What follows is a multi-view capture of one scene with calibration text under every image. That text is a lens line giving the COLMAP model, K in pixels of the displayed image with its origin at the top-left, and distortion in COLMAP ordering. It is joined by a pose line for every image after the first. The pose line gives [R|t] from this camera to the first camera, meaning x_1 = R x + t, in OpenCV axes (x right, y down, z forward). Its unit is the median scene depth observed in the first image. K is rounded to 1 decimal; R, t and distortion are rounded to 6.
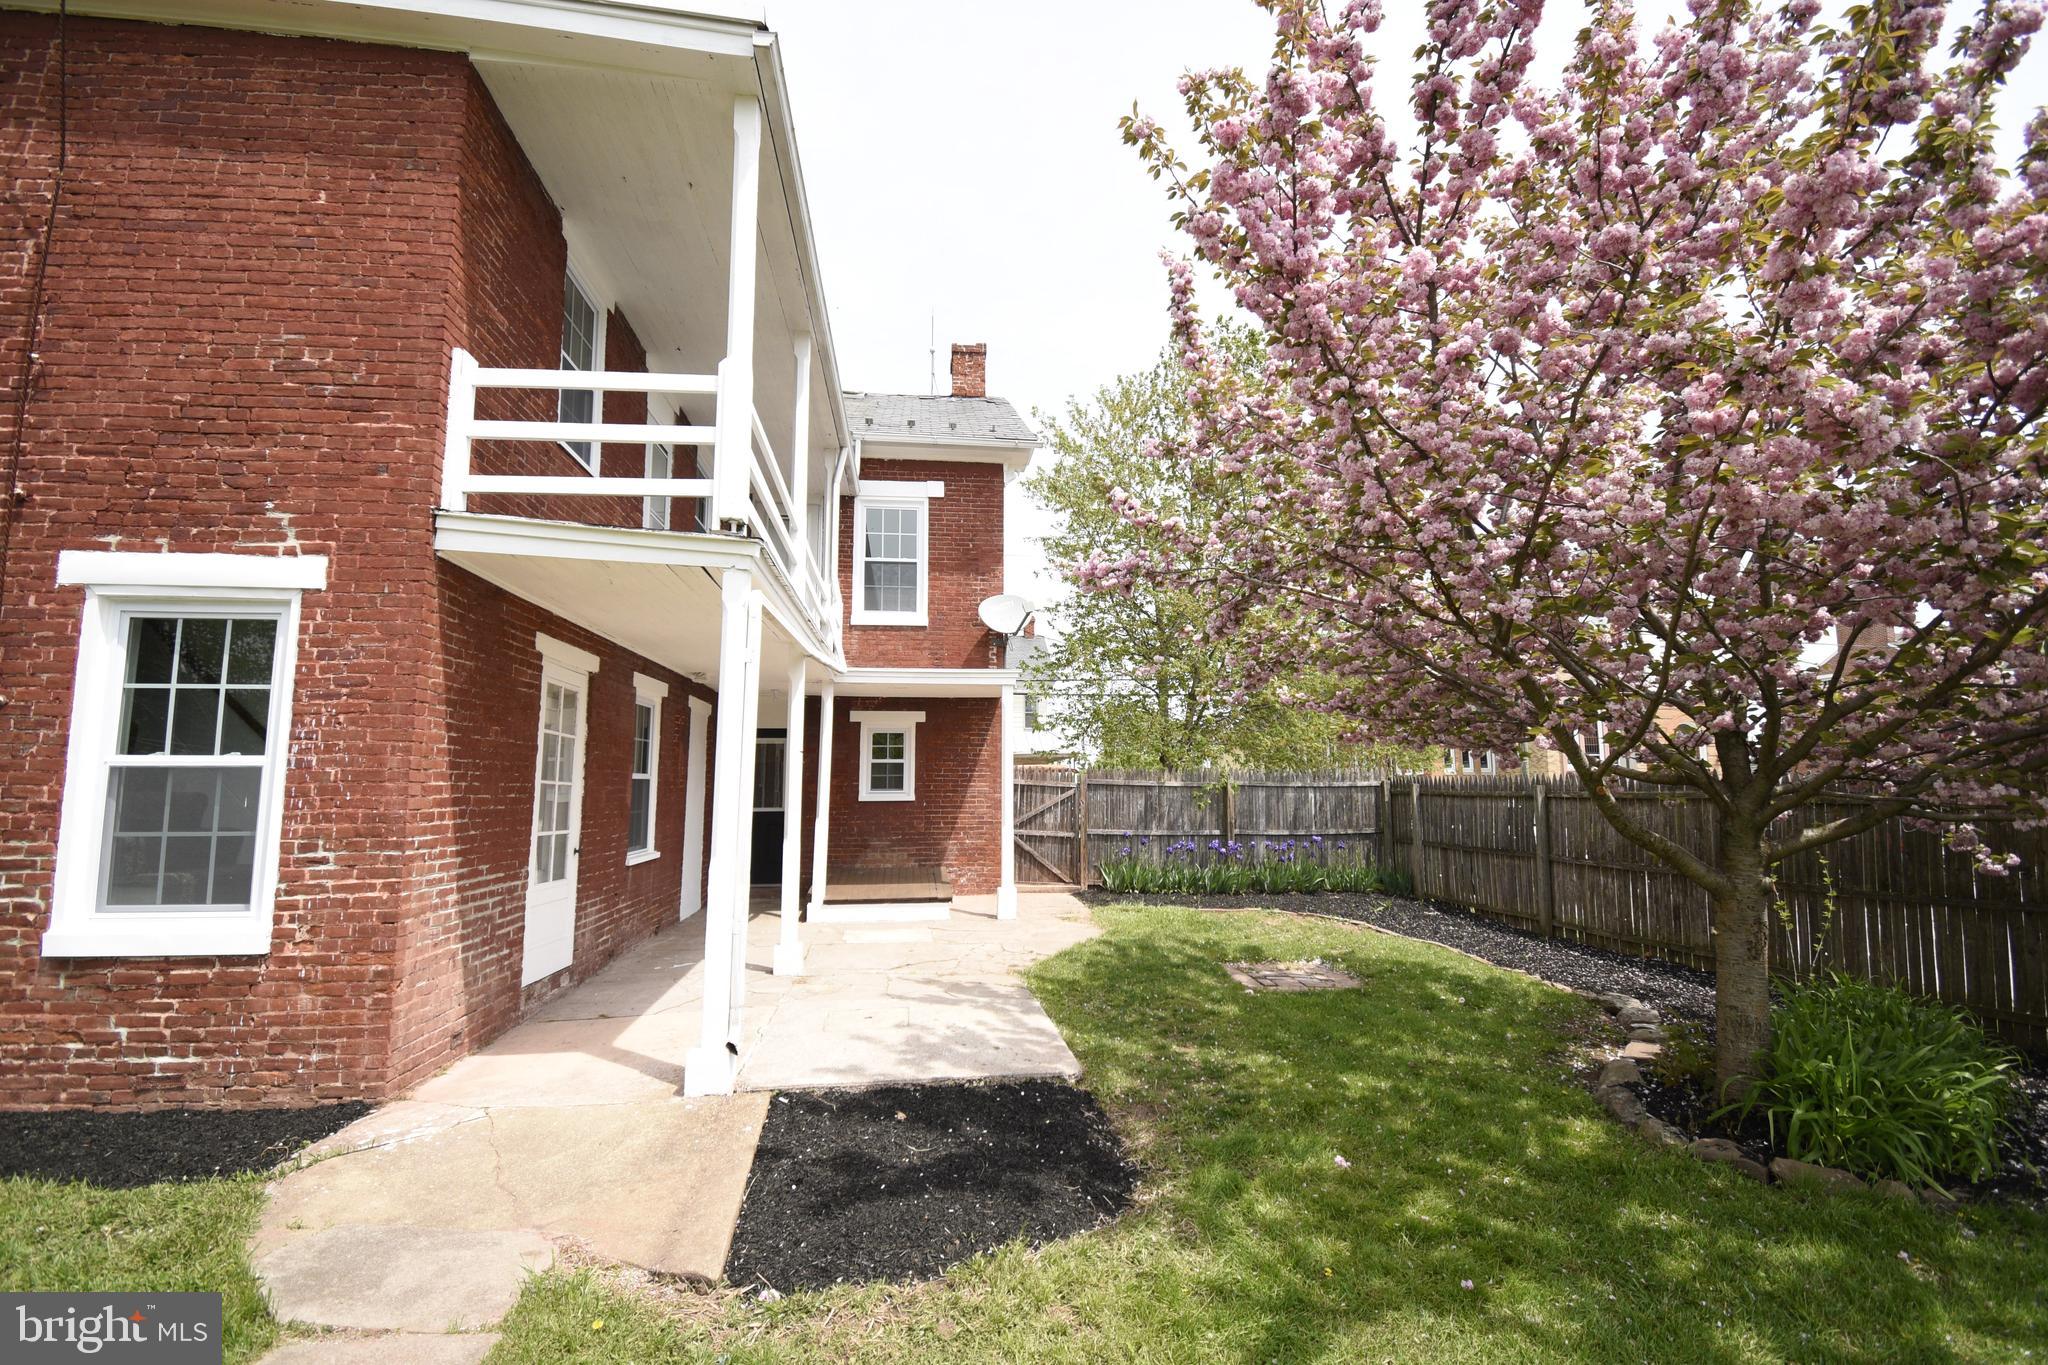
lens RADIAL K [[911.0, 0, 1028.1], [0, 911.0, 688.0], [0, 0, 1]] dist [0.012820, -0.018192]
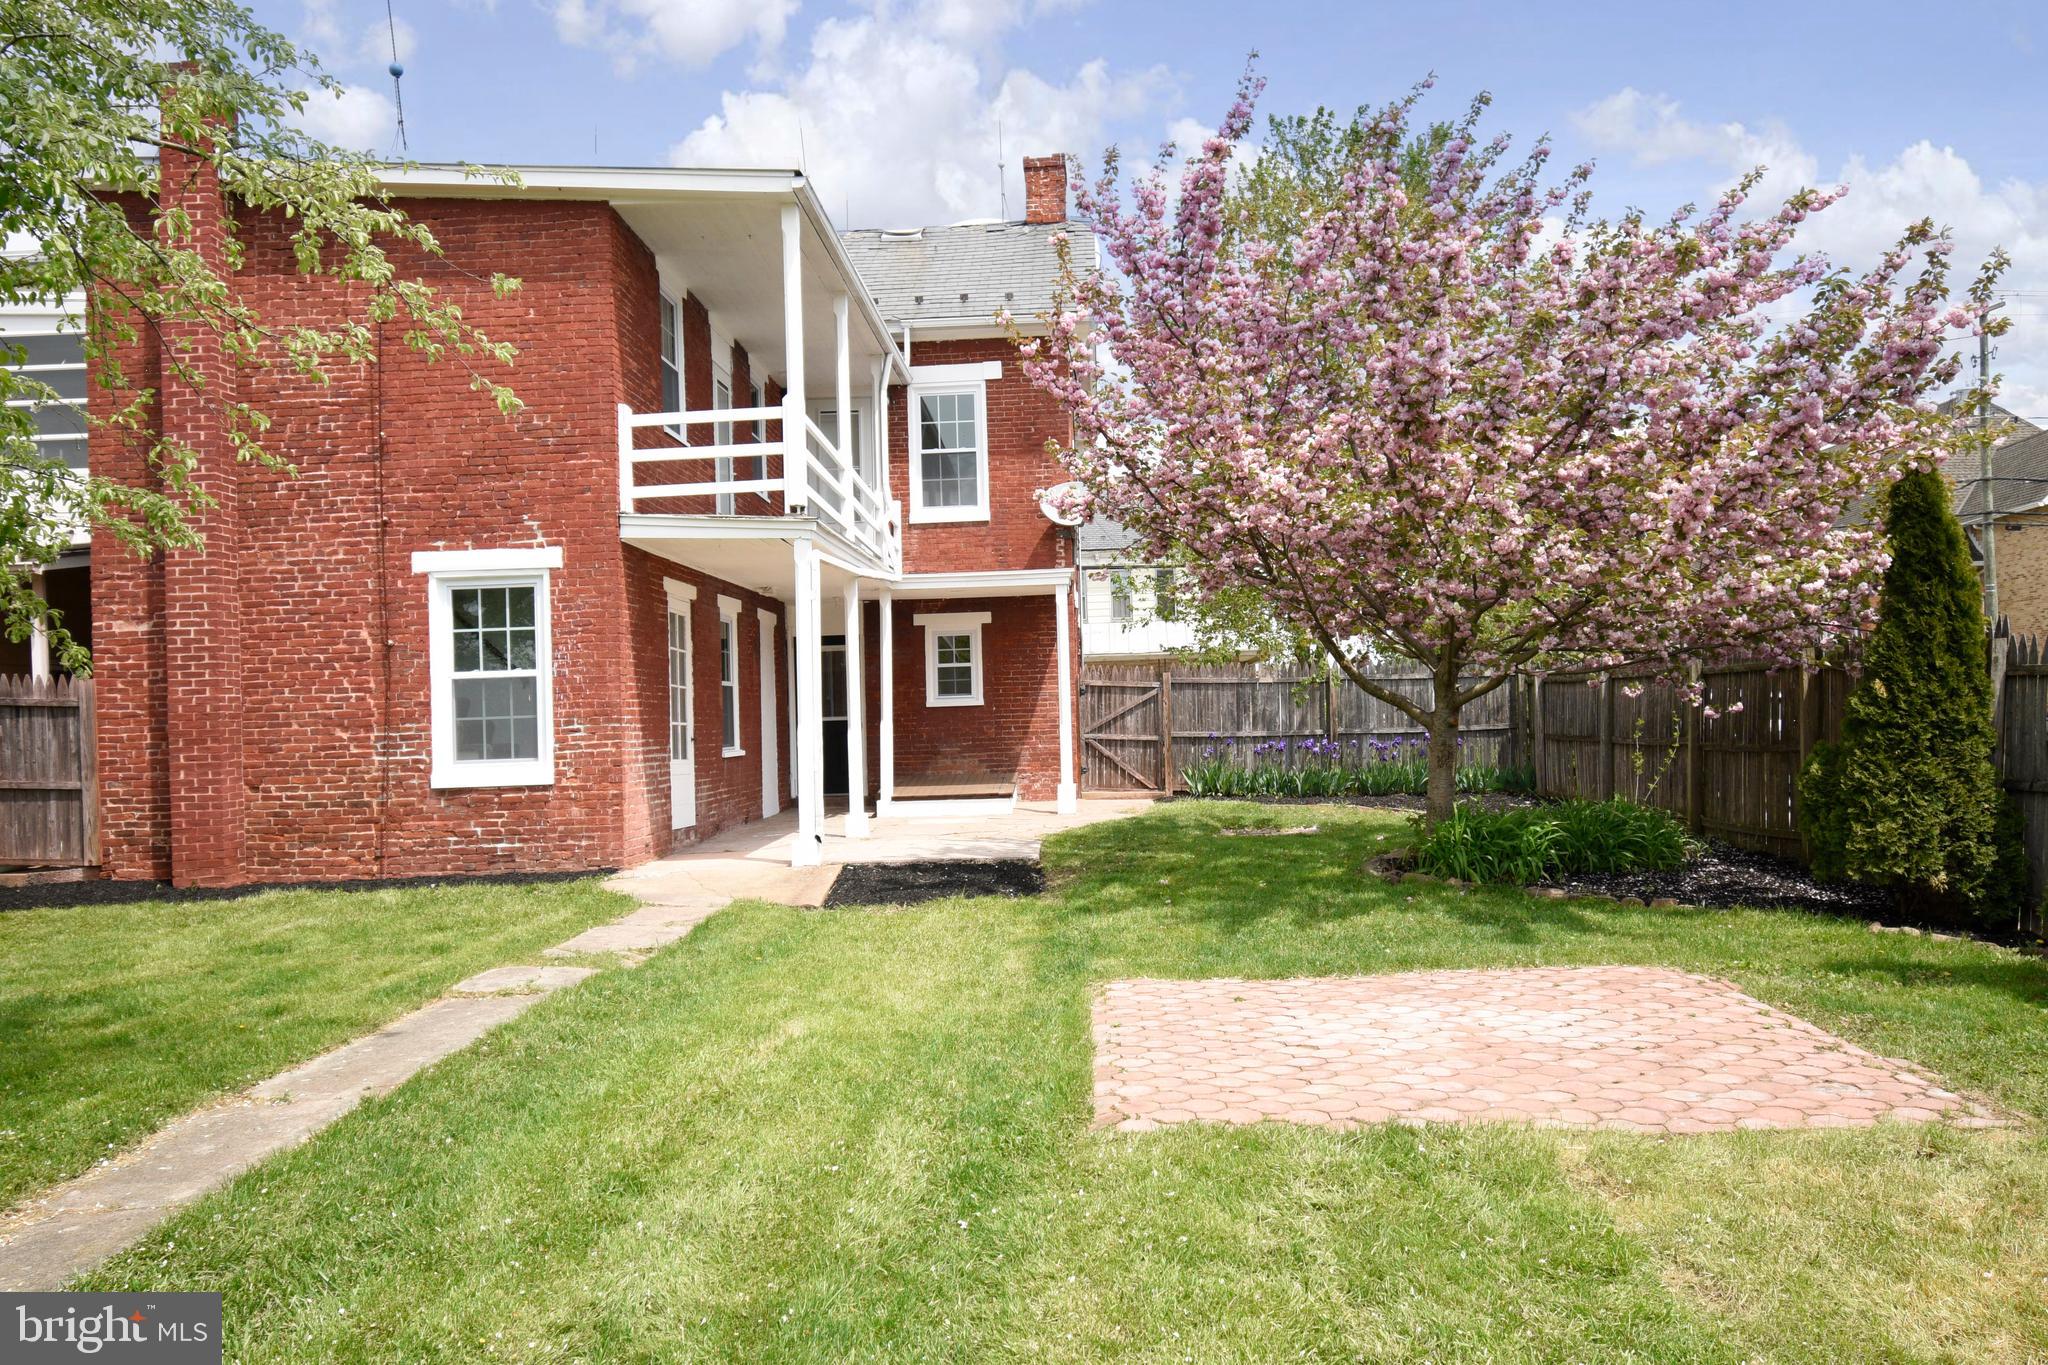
lens RADIAL K [[1587.1, 0, 1032.0], [0, 1587.1, 694.6], [0, 0, 1]] dist [0.005610, 0.001923]
pose [[0.987136, -0.030544, -0.156936, 0.442994], [0.045459, 0.994689, 0.092346, -0.093365], [0.153282, -0.098292, 0.983282, -1.494440]]
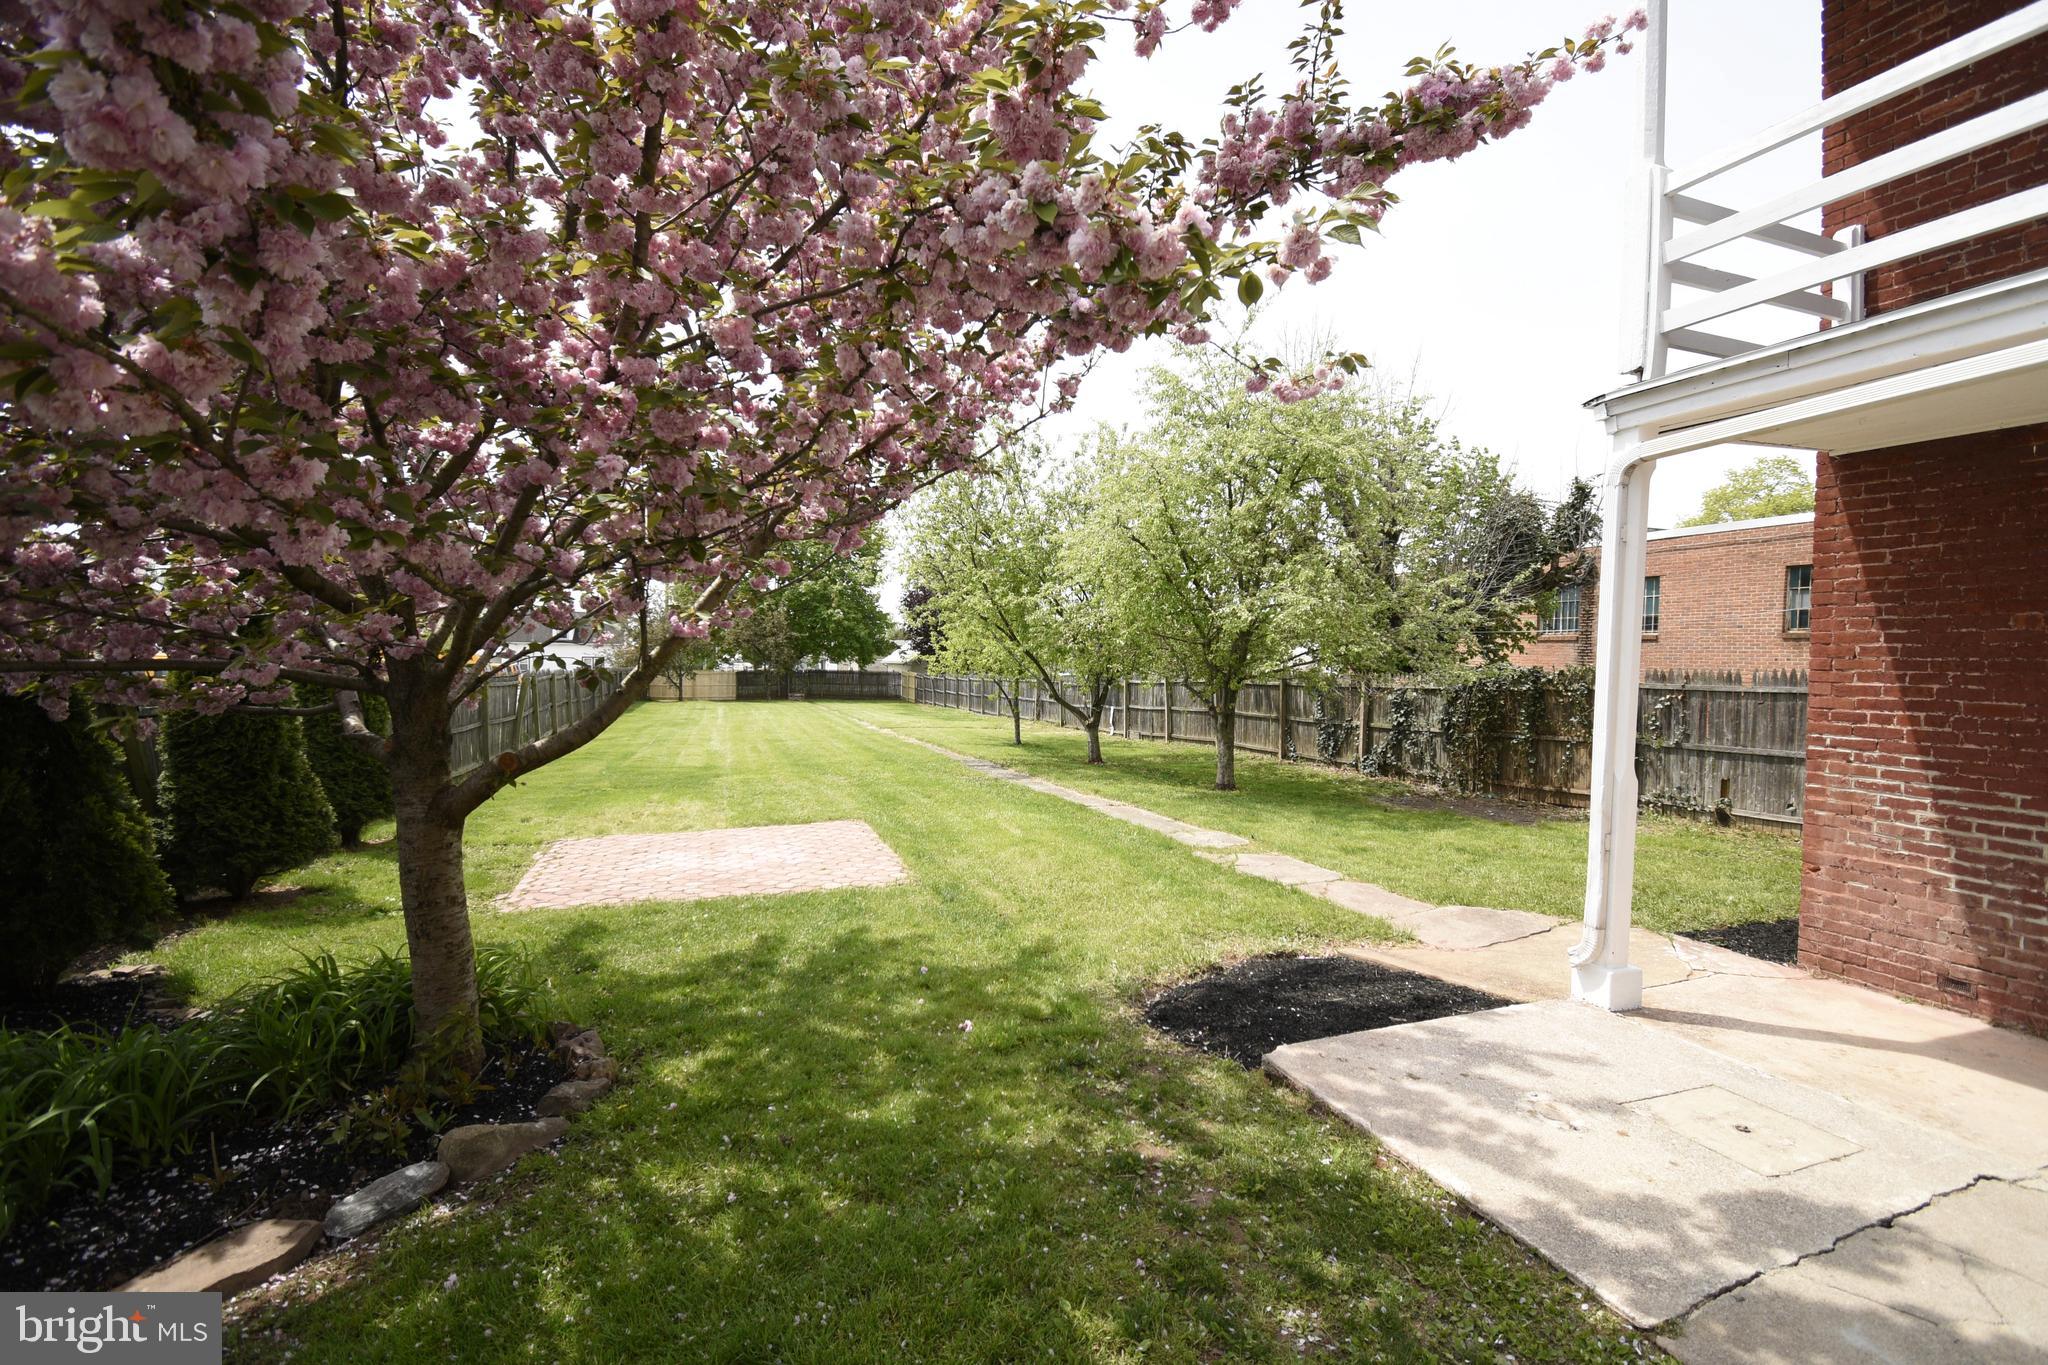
lens RADIAL K [[911.0, 0, 1019.5], [0, 911.0, 676.7], [0, 0, 1]] dist [0.012820, -0.018192]
pose [[-0.979745, -0.009489, -0.200025, 0.361169], [0.005316, 0.997292, -0.073346, 0.140148], [0.200179, -0.072924, -0.977042, 1.517350]]
